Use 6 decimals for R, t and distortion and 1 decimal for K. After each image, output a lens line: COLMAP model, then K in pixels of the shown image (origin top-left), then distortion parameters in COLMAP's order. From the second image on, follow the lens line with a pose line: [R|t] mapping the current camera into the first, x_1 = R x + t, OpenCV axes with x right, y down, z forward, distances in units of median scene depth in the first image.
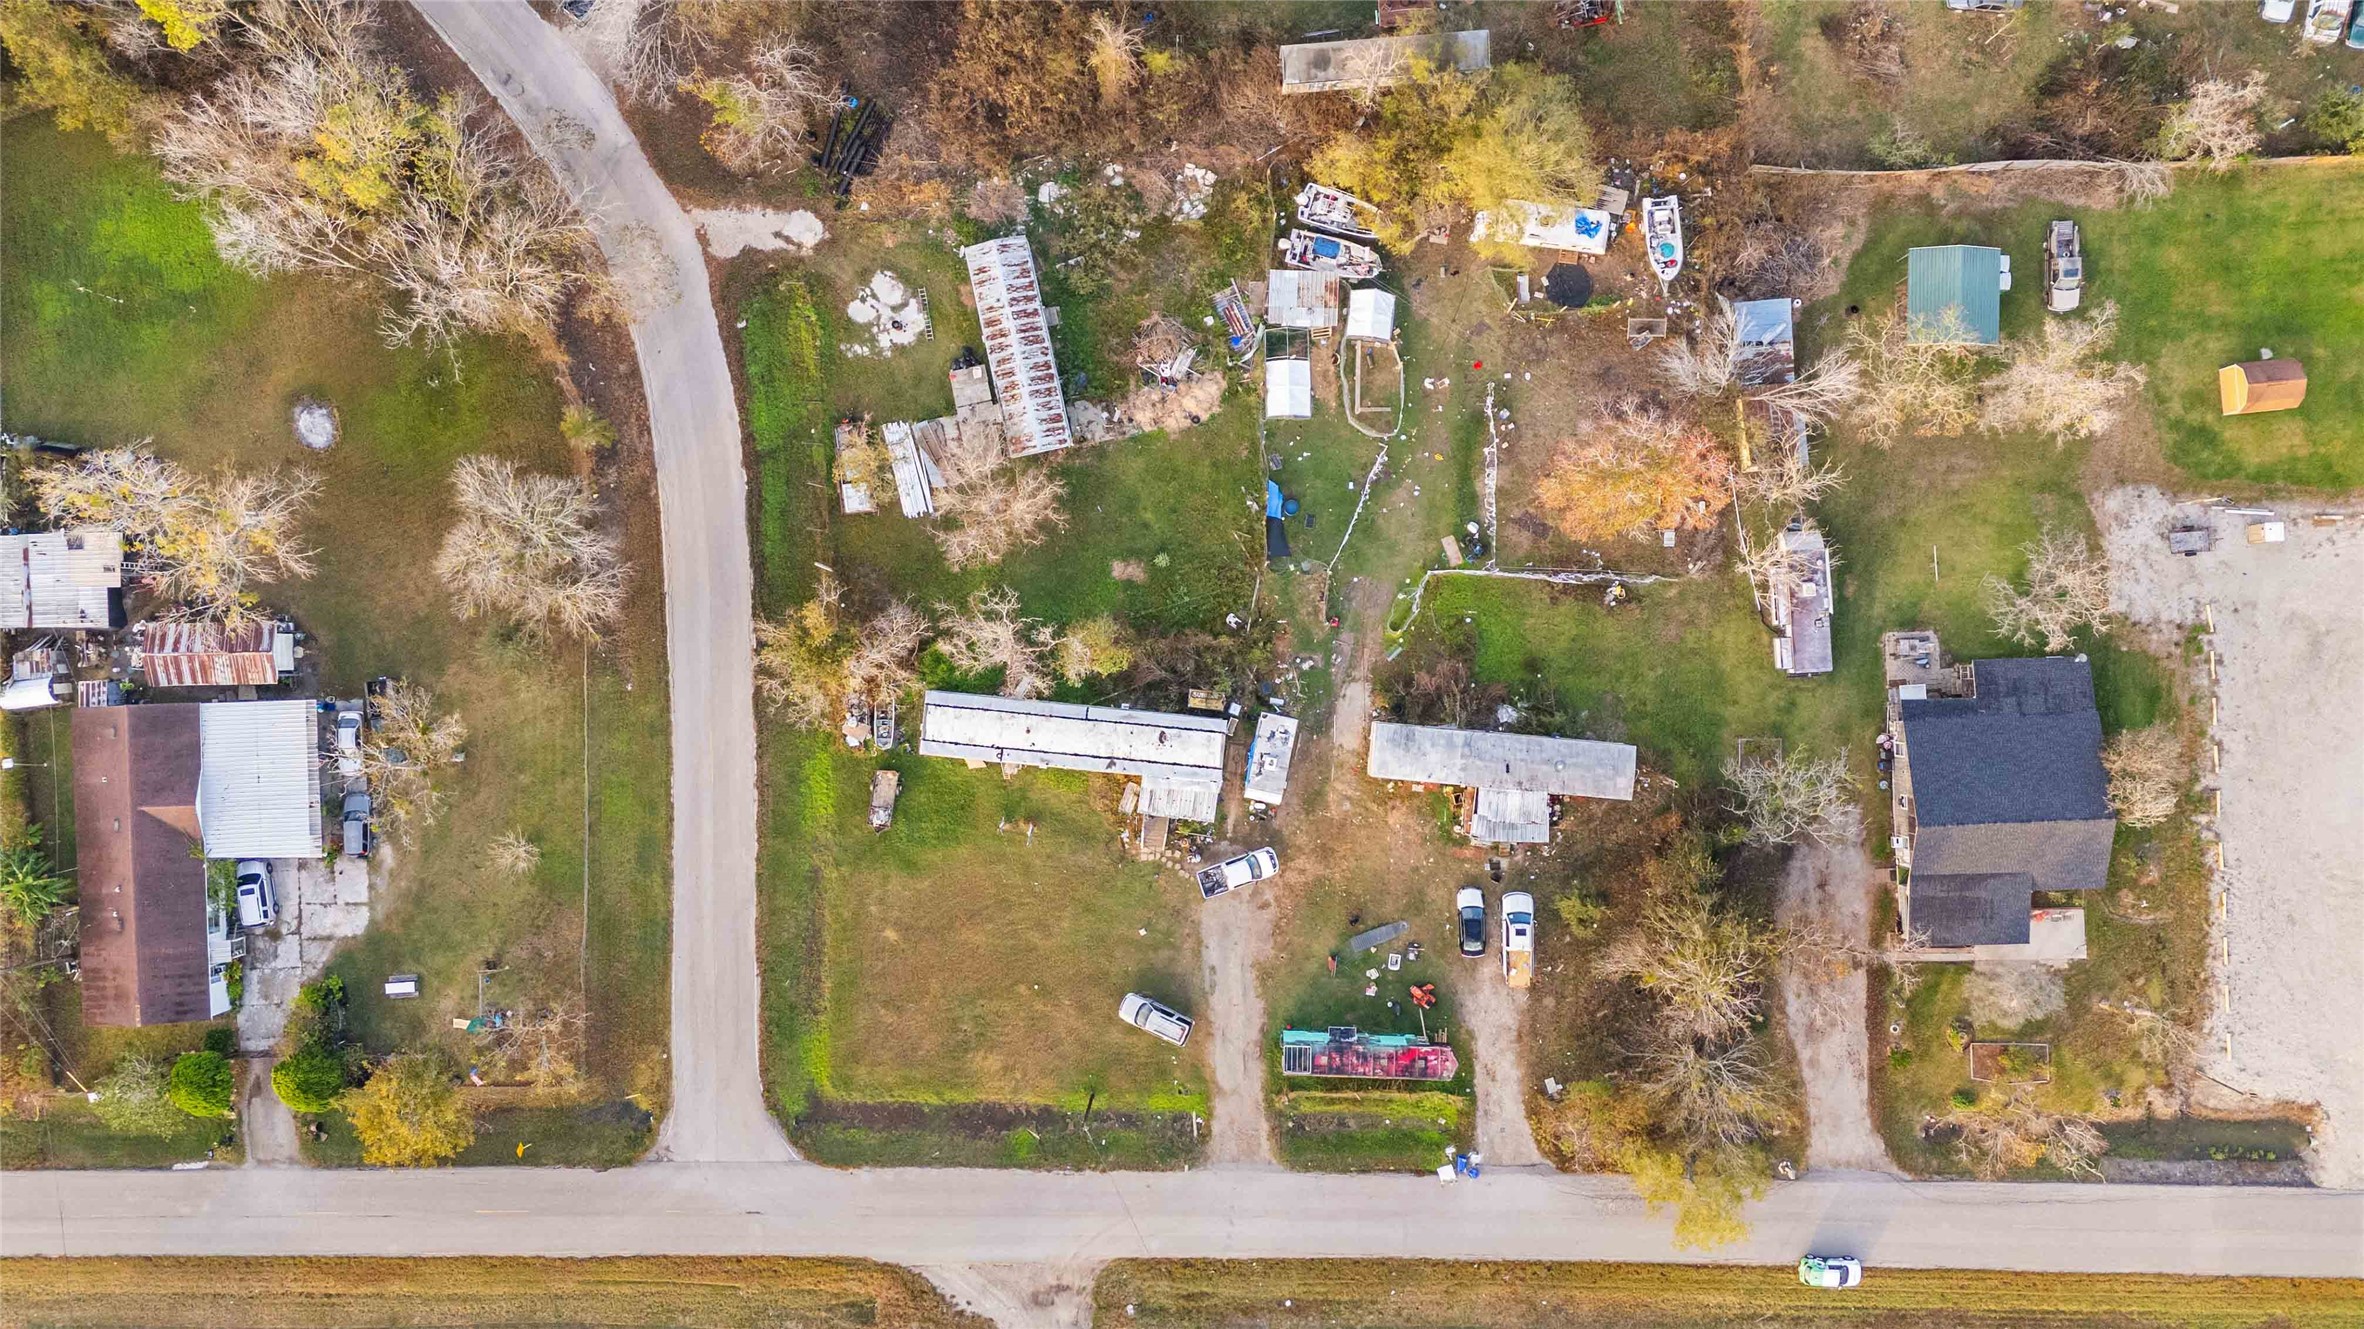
lens RADIAL K [[1724.1, 0, 1202.9], [0, 1724.1, 675.9], [0, 0, 1]] dist [0.103909, -0.131025]
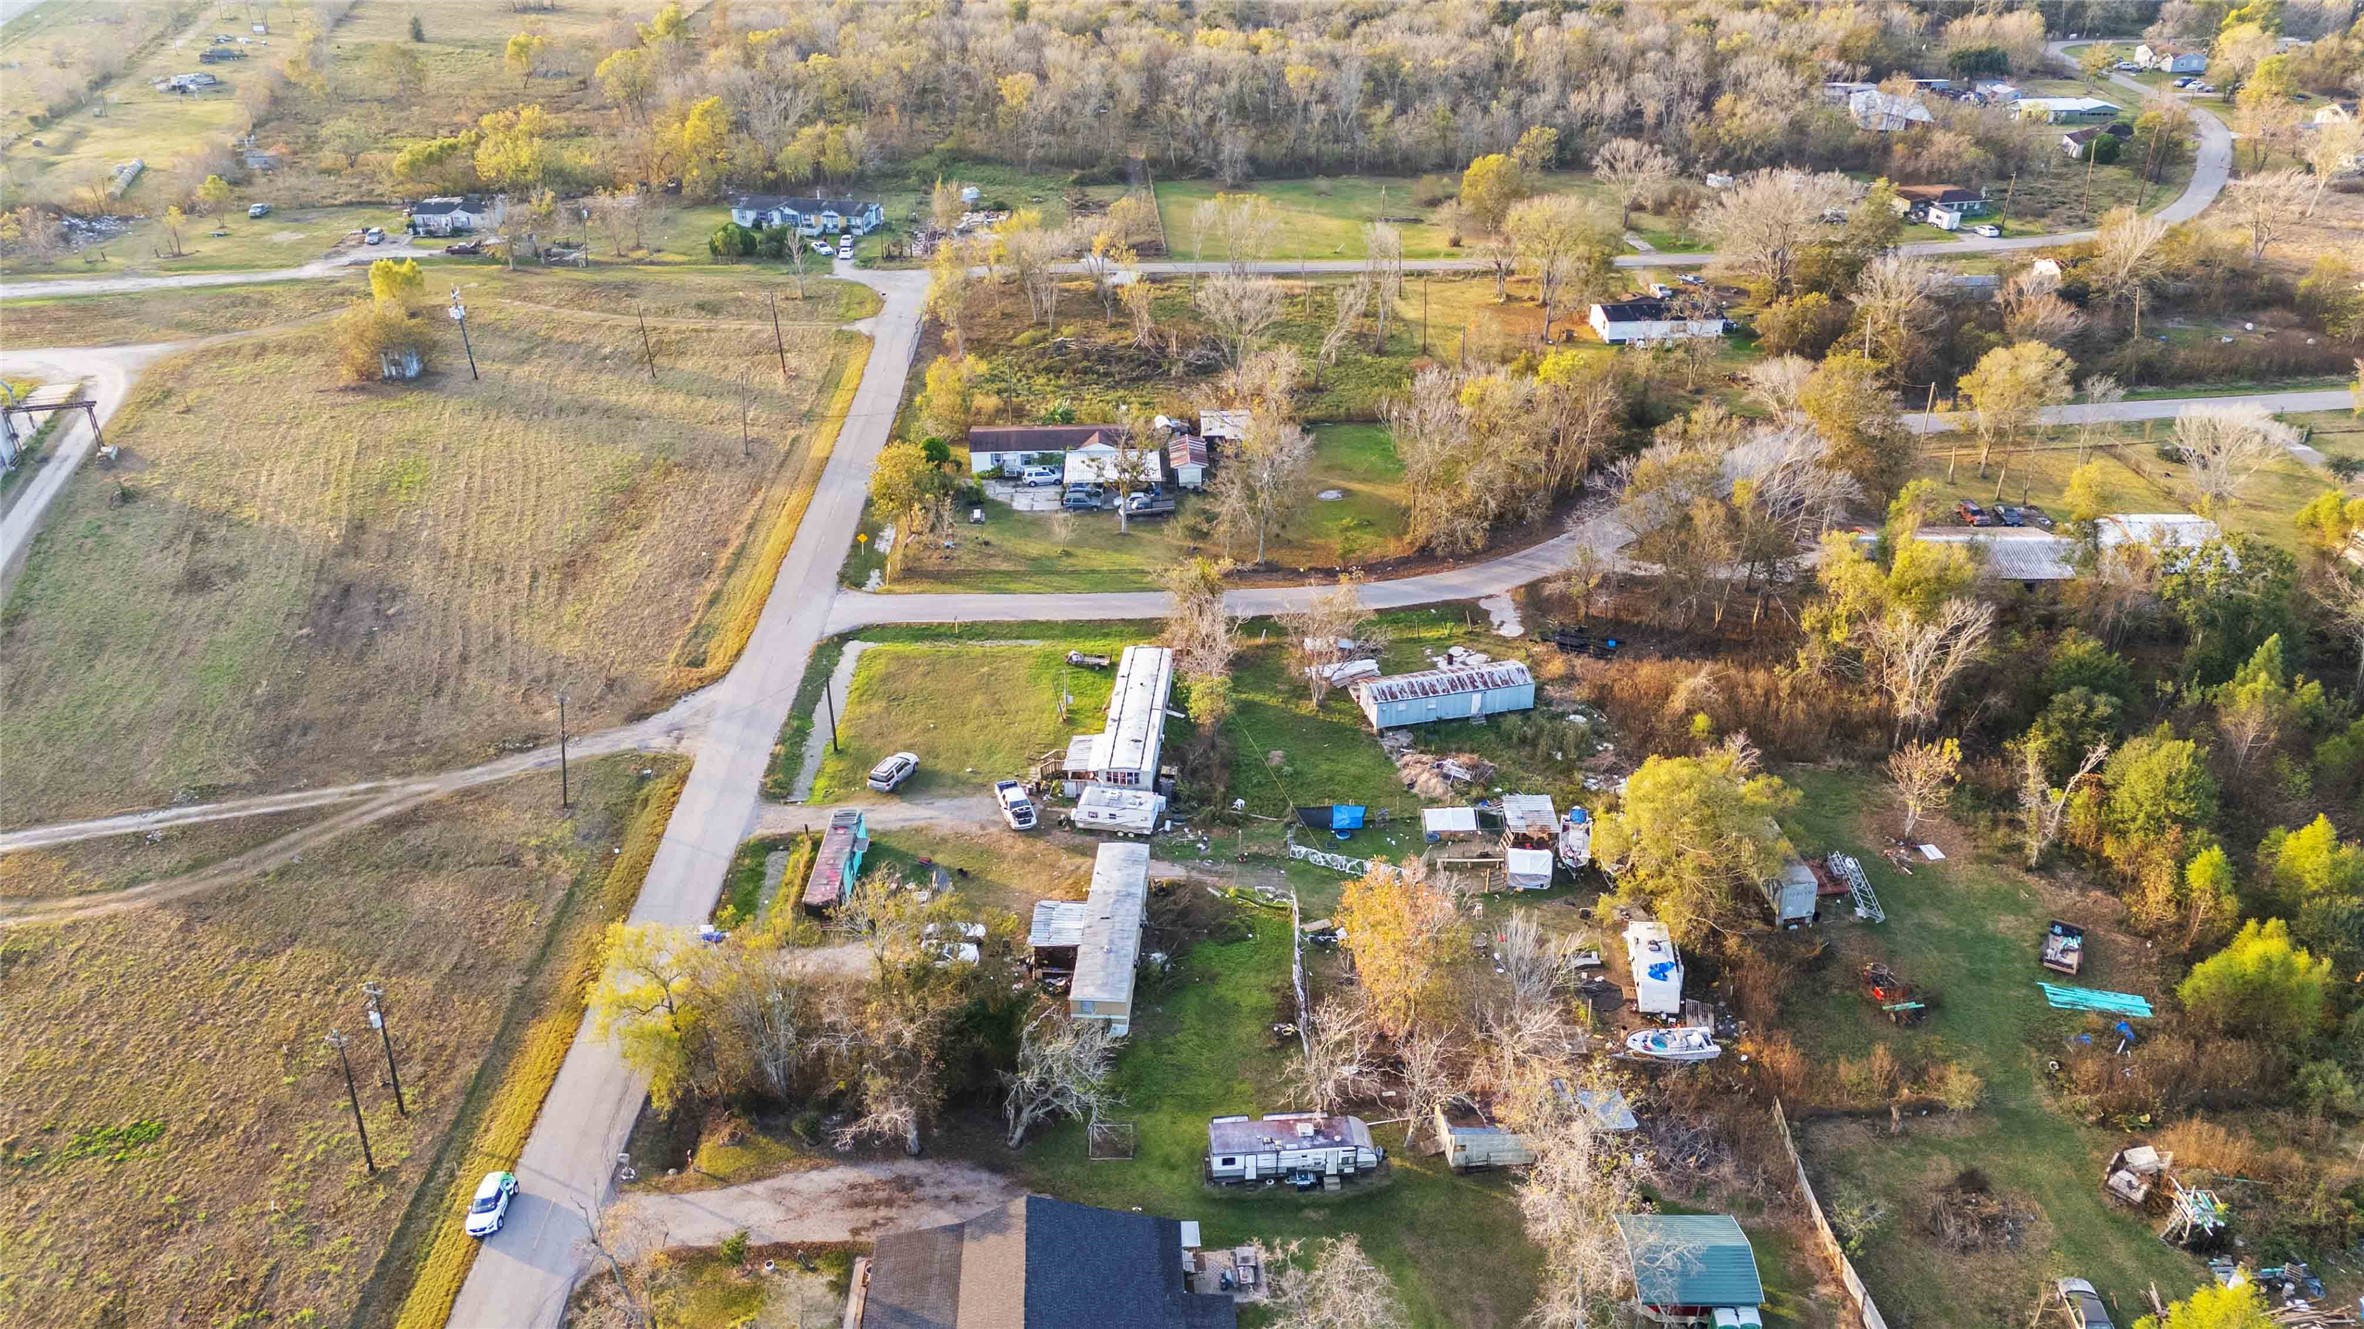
lens RADIAL K [[1690.6, 0, 1182.0], [0, 1690.6, 664.5], [0, 0, 1]] dist [0.008648, 0.001854]
pose [[0.020509, 0.498062, -0.866899, 0.921255], [-0.999736, 0.001217, -0.022952, 0.029935], [-0.010377, 0.867141, 0.497955, 0.367834]]
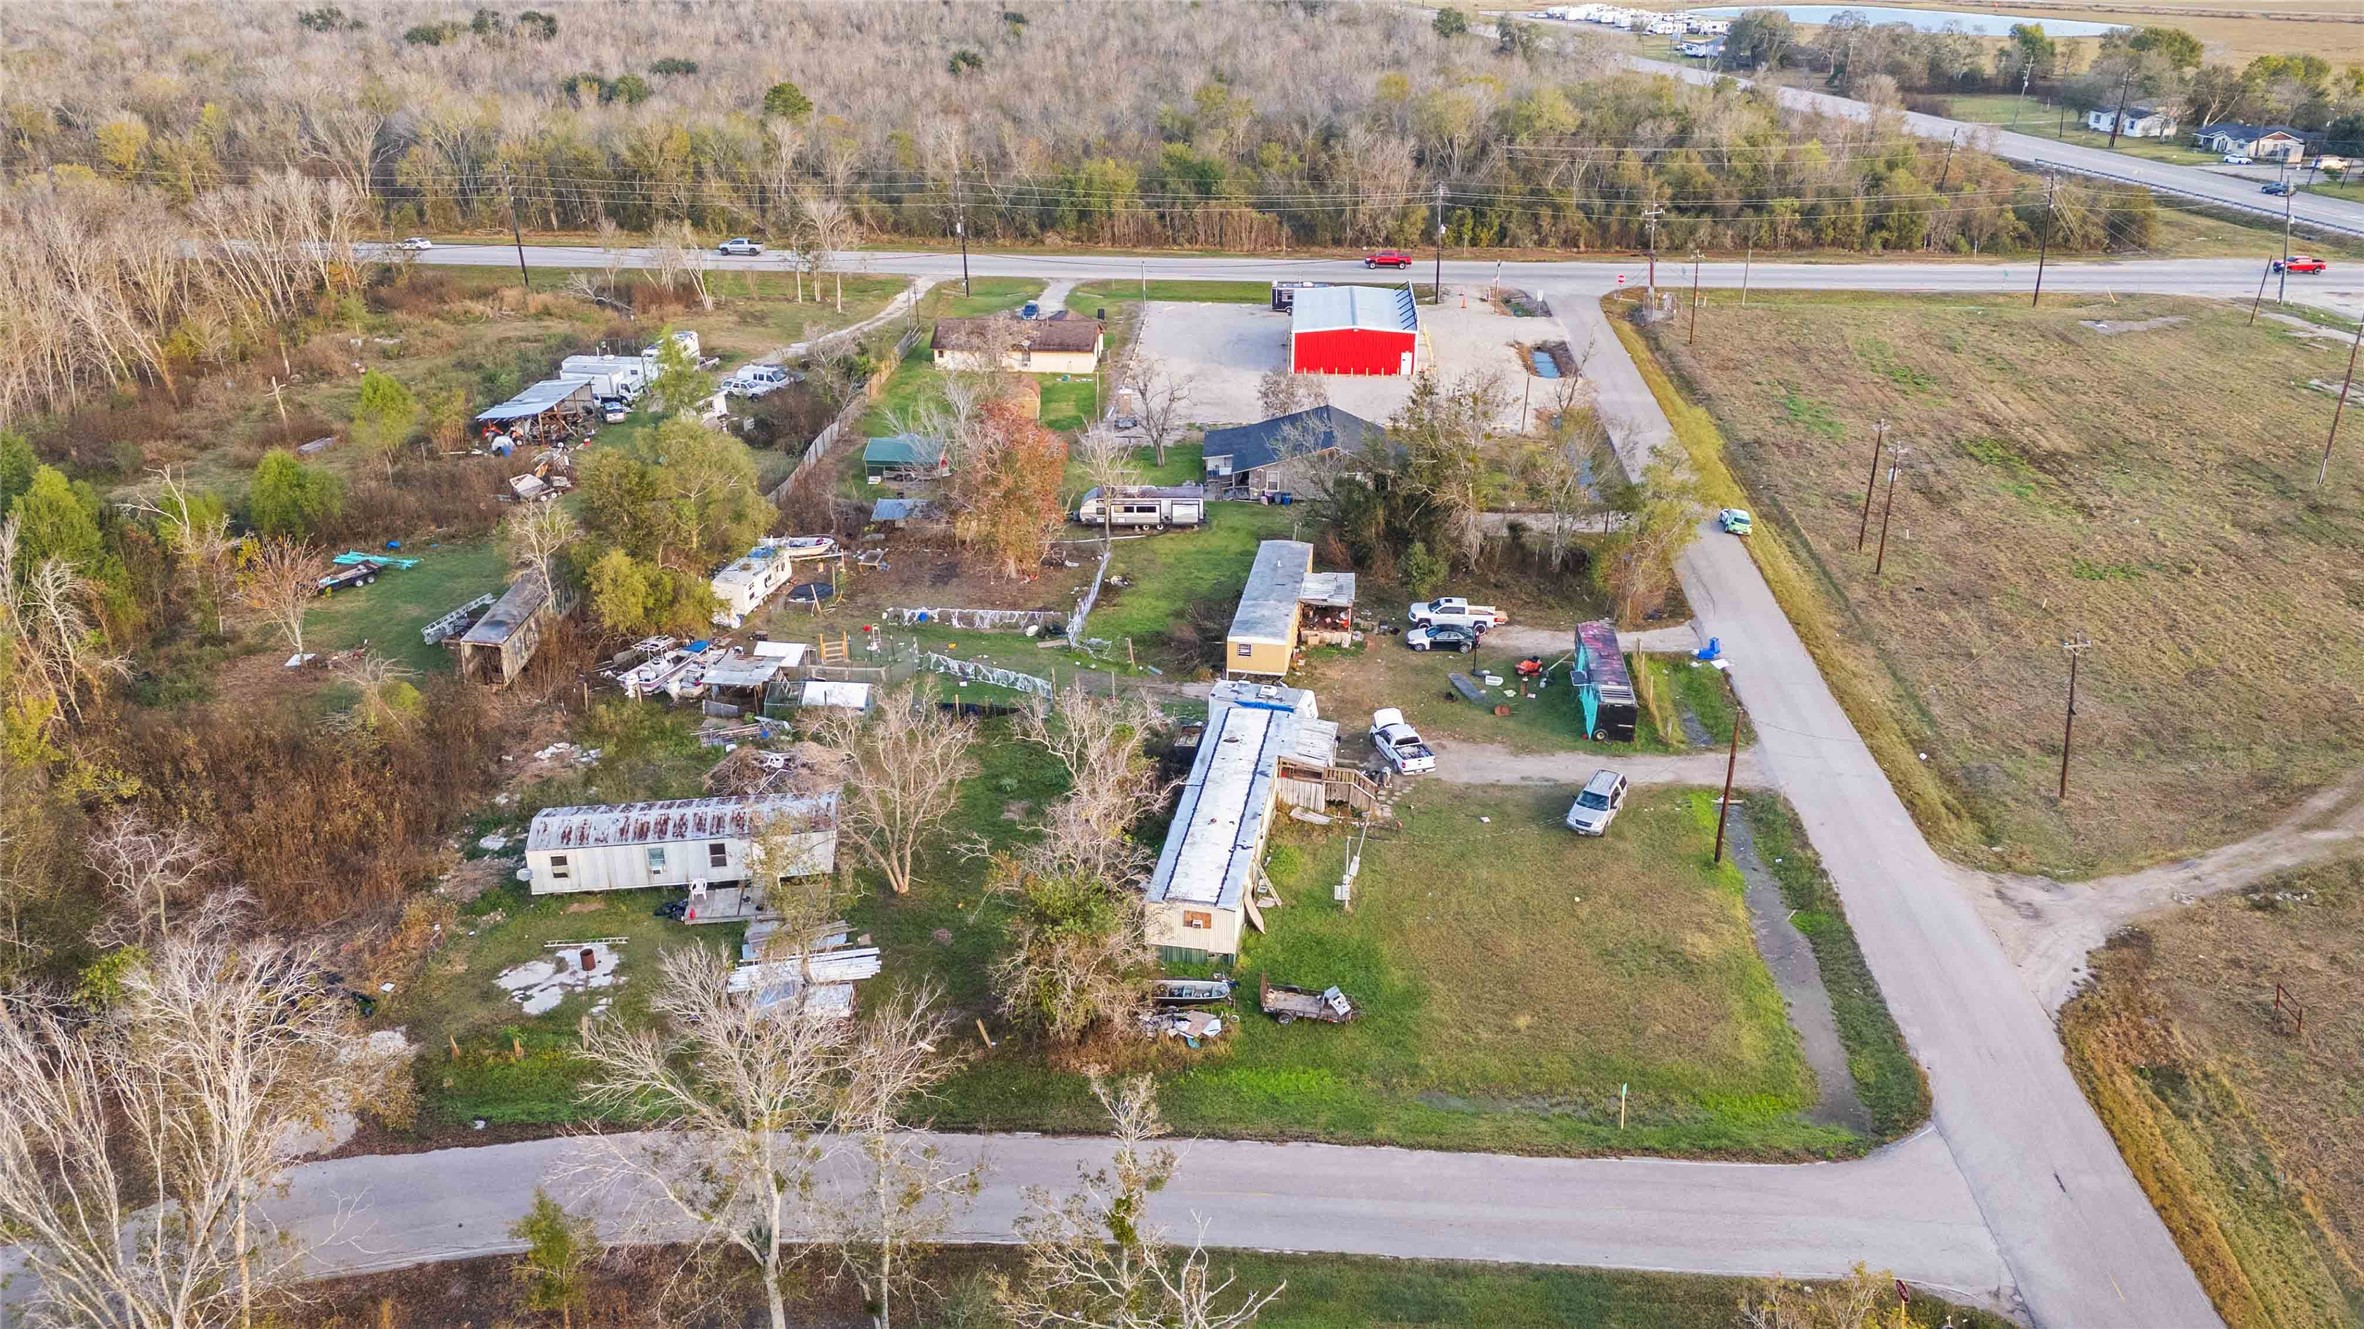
lens RADIAL K [[1724.1, 0, 1202.9], [0, 1724.1, 675.9], [0, 0, 1]] dist [0.103909, -0.131025]
pose [[0.067757, -0.397351, 0.915162, -0.720154], [0.997674, 0.020151, -0.065117, 0.071829], [0.007433, 0.917445, 0.397792, 0.634892]]
